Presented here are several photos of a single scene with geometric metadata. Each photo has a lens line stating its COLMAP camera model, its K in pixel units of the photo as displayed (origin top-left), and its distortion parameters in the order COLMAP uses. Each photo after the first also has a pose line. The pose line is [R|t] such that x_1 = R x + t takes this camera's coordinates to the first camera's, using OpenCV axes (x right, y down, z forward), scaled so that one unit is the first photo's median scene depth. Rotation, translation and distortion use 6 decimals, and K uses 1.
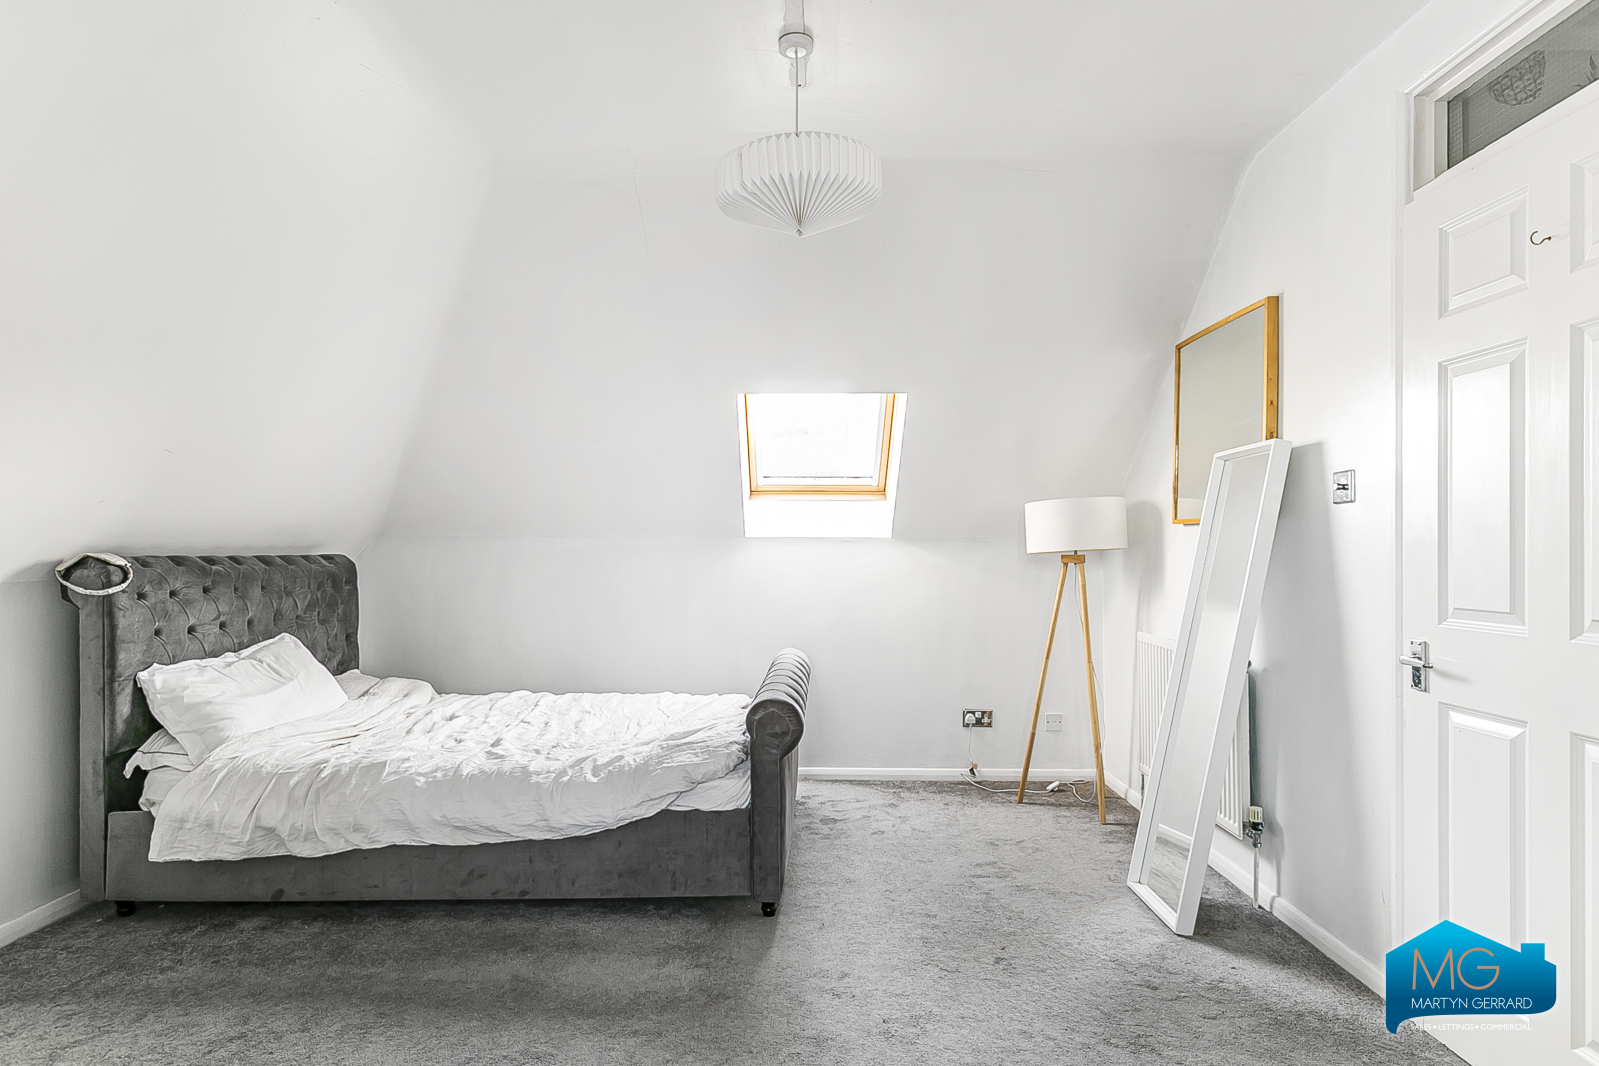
lens RADIAL K [[919.9, 0, 799.5], [0, 919.9, 533.0], [0, 0, 1]] dist [-0.001345, -0.000530]
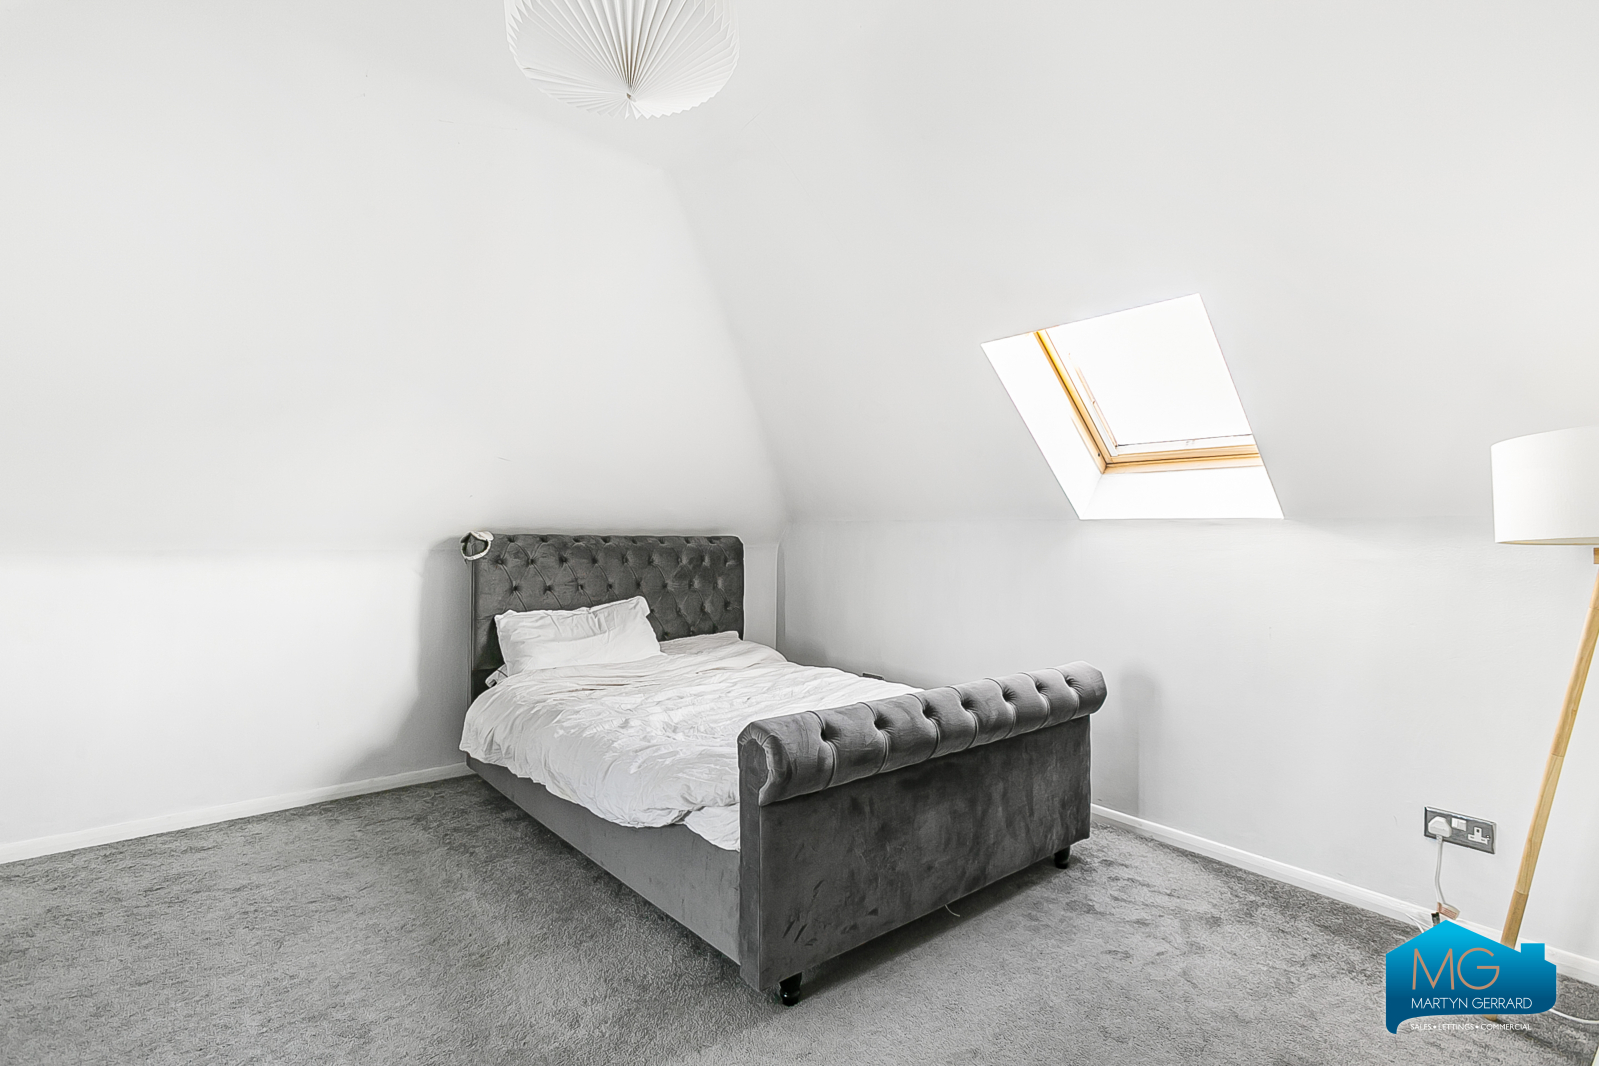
lens RADIAL K [[729.5, 0, 799.9], [0, 729.5, 528.8], [0, 0, 1]] dist [0.001864, 0.000554]
pose [[0.639325, -0.001899, -0.768935, 0.399066], [0.003626, 0.999993, 0.000545, 0.015512], [0.768928, -0.003137, 0.639327, 0.551062]]
